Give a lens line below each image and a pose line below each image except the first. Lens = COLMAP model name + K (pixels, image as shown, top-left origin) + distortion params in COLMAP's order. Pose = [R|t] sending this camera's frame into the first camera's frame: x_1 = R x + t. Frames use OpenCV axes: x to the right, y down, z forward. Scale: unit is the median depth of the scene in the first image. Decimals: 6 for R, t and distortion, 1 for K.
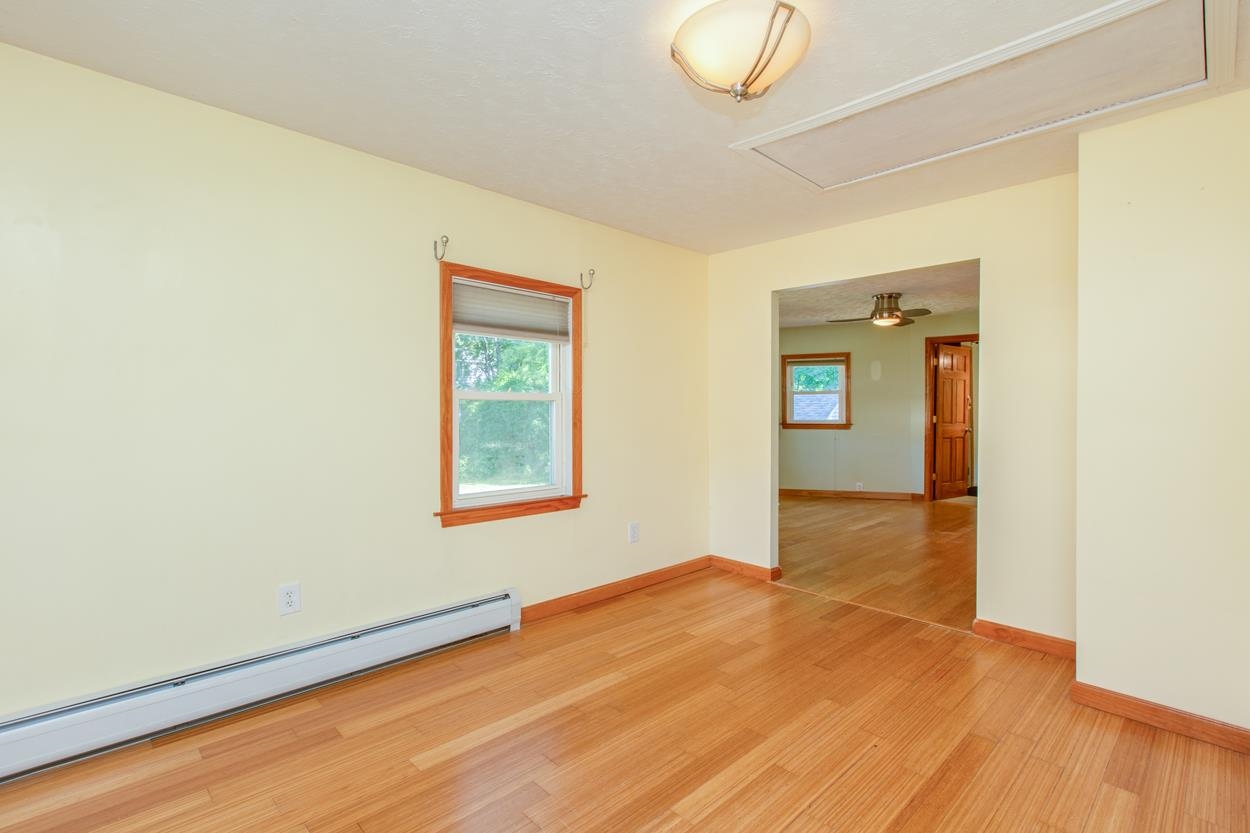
lens RADIAL K [[569.2, 0, 604.3], [0, 569.2, 414.8], [0, 0, 1]] dist [0.003714, -0.001582]
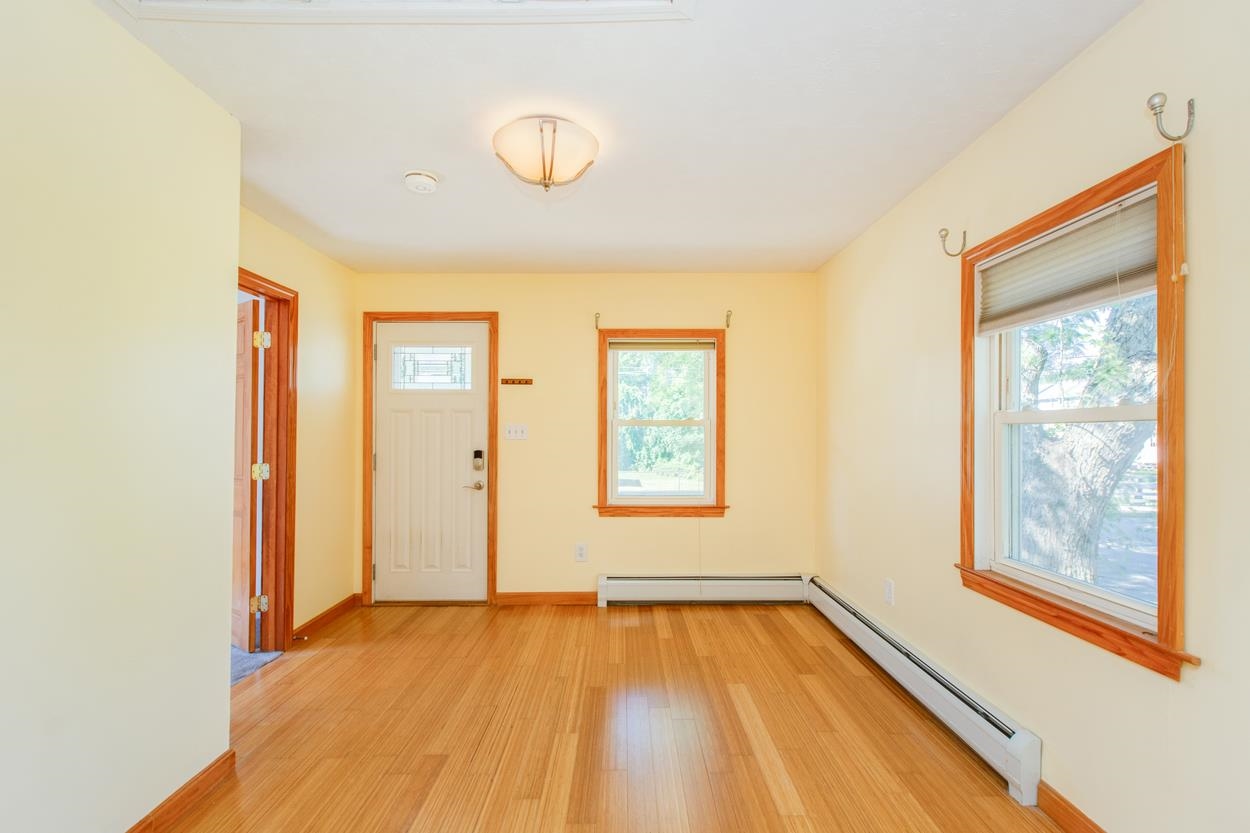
lens RADIAL K [[569.2, 0, 625.6], [0, 569.2, 427.0], [0, 0, 1]] dist [0.003714, -0.001582]
pose [[-0.663565, -0.016441, -0.747938, 0.878107], [-0.013834, 0.999857, -0.009706, -0.013989], [0.747991, 0.003906, -0.663697, 1.637545]]
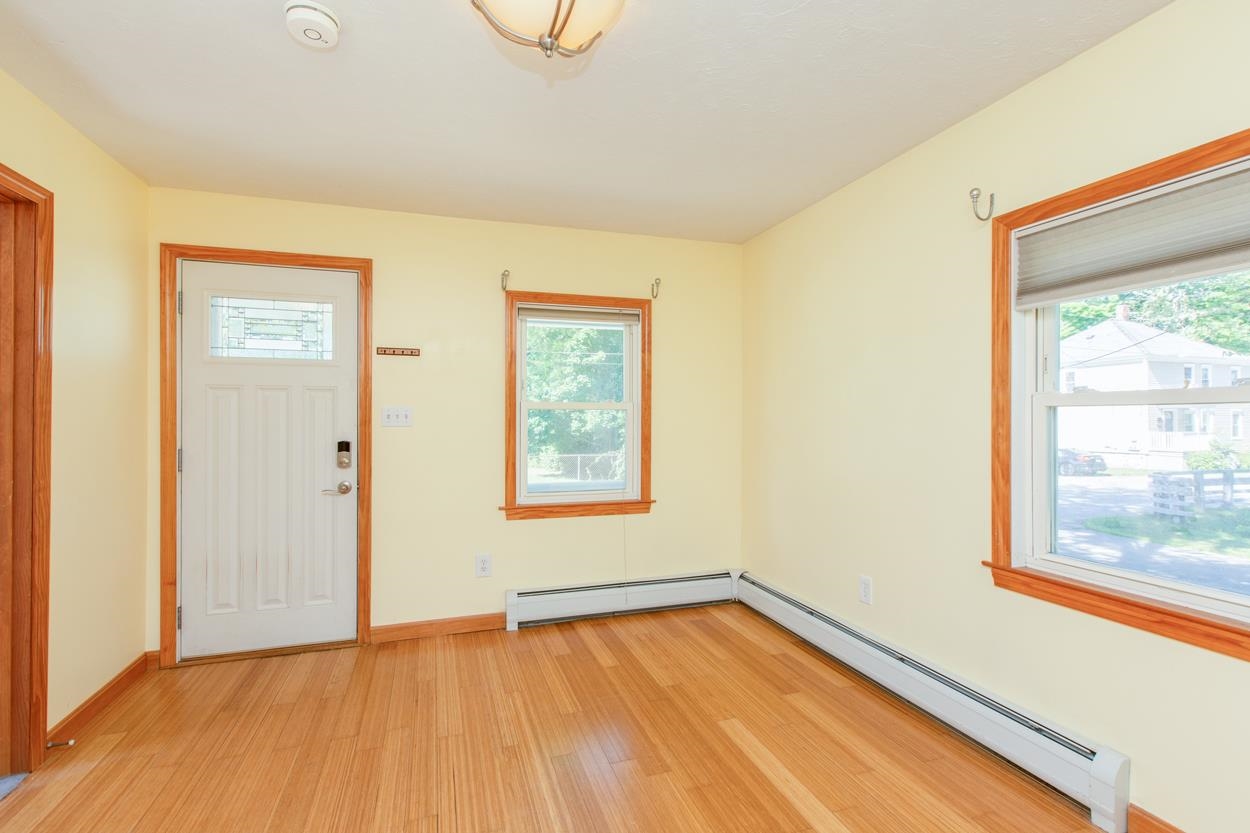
lens RADIAL K [[569.2, 0, 621.0], [0, 569.2, 415.5], [0, 0, 1]] dist [0.003714, -0.001582]
pose [[-0.409853, -0.011627, -0.912077, 0.797240], [-0.011270, 0.999907, -0.007682, -0.008858], [0.912082, 0.007130, -0.409946, 1.203747]]
